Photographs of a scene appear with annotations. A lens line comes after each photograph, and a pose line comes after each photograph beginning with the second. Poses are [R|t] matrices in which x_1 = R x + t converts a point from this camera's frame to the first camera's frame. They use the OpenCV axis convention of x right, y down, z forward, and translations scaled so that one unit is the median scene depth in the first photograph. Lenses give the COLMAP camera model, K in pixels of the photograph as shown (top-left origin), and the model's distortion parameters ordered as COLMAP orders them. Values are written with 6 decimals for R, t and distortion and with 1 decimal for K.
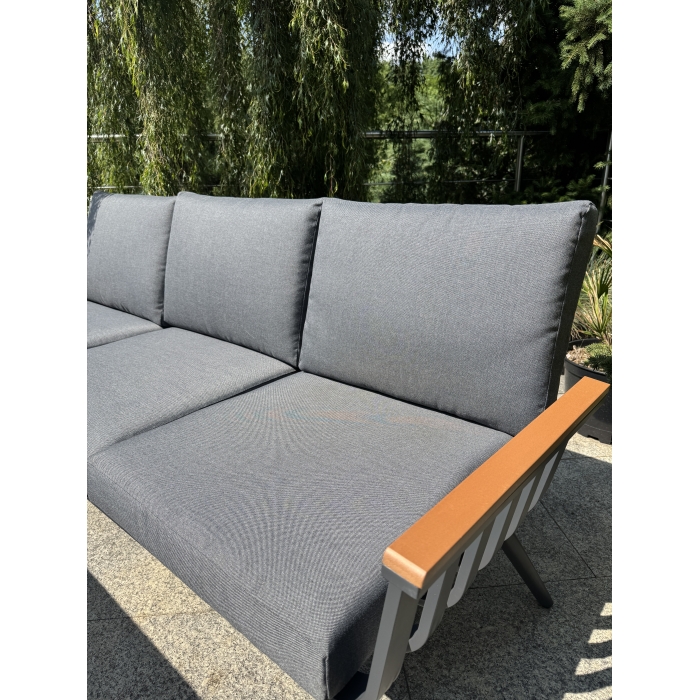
lens RADIAL K [[505.9, 0, 345.4], [0, 505.9, 344.4], [0, 0, 1]] dist [0.012263, -0.029888]
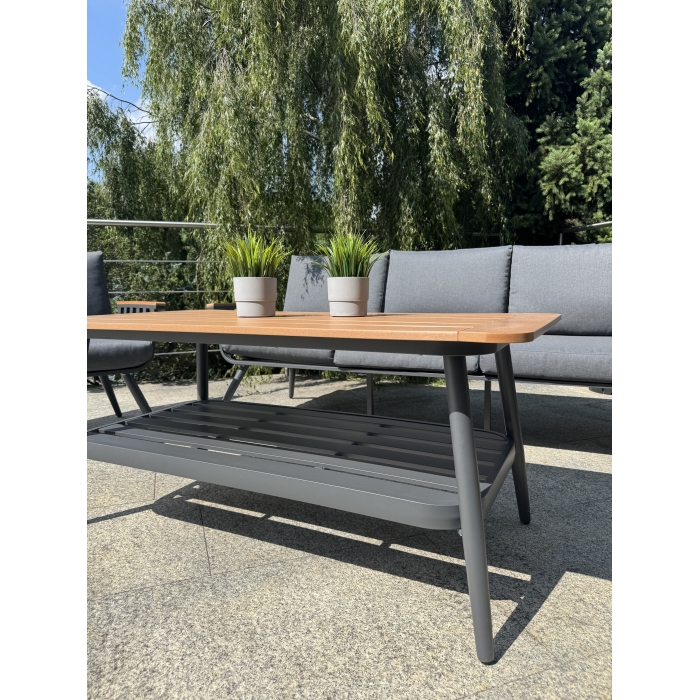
lens RADIAL K [[505.9, 0, 345.1], [0, 505.9, 353.6], [0, 0, 1]] dist [0.012263, -0.029888]
pose [[0.965999, -0.025645, 0.257272, -0.969451], [0.077218, 0.978270, -0.192420, 0.367077], [-0.246747, 0.205744, 0.946988, -0.497521]]
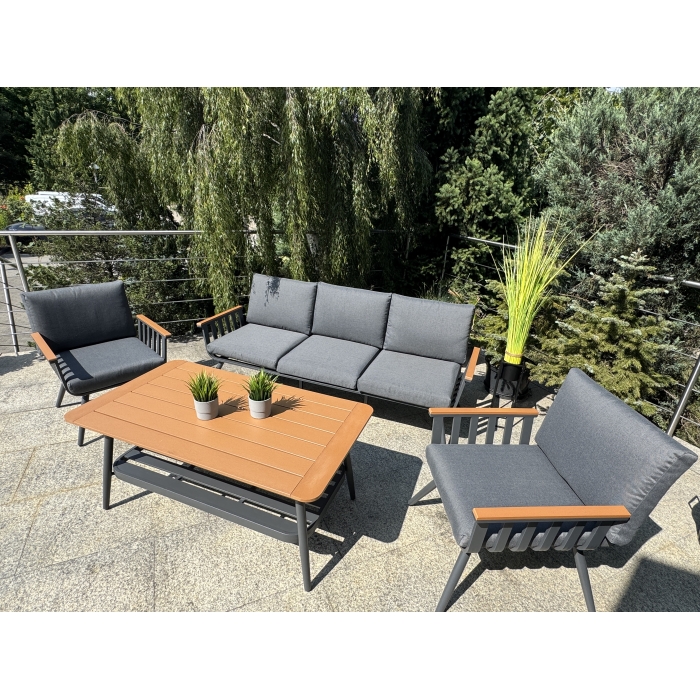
lens RADIAL K [[397.8, 0, 347.1], [0, 397.8, 355.3], [0, 0, 1]] dist [-0.014030, 0.005736]
pose [[0.942546, -0.080095, 0.324332, -0.927196], [0.048458, 0.993345, 0.104487, -0.151121], [-0.330542, -0.082768, 0.940155, -1.021058]]
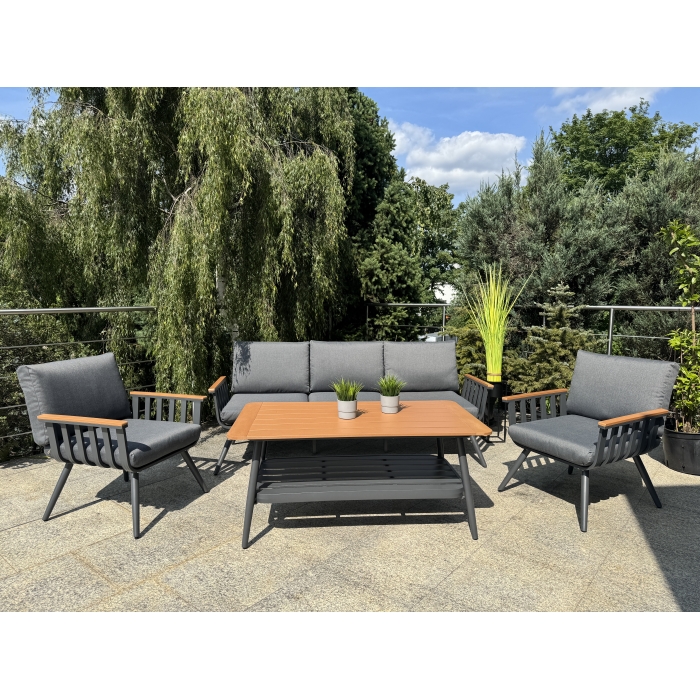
lens RADIAL K [[505.9, 0, 348.2], [0, 505.9, 355.4], [0, 0, 1]] dist [0.012263, -0.029888]
pose [[0.693695, -0.069016, 0.716955, -2.174216], [0.216583, 0.969319, -0.116247, 0.119289], [-0.686935, 0.235920, 0.687359, -0.935986]]
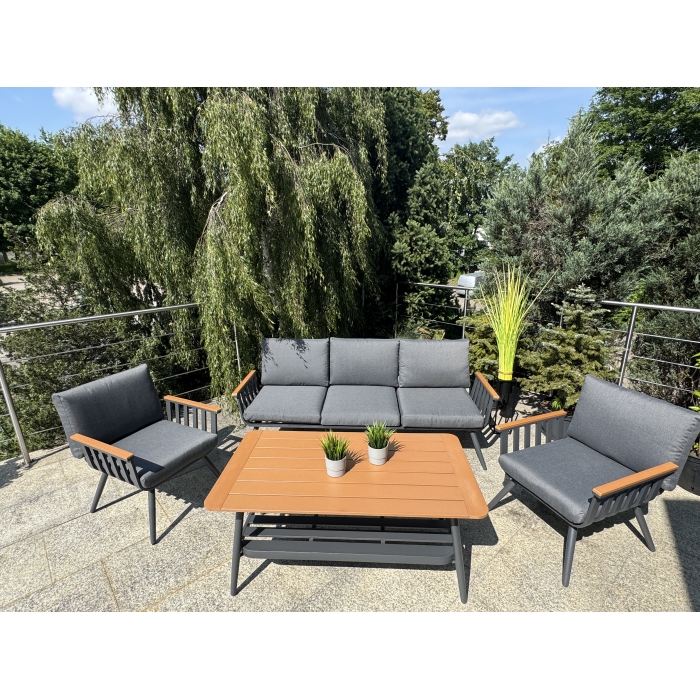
lens RADIAL K [[397.8, 0, 343.2], [0, 397.8, 348.5], [0, 0, 1]] dist [-0.014030, 0.005736]
pose [[0.796907, -0.168640, 0.580086, -1.666292], [0.195405, 0.980582, 0.016628, -0.289254], [-0.571626, 0.100101, 0.814386, -0.889323]]
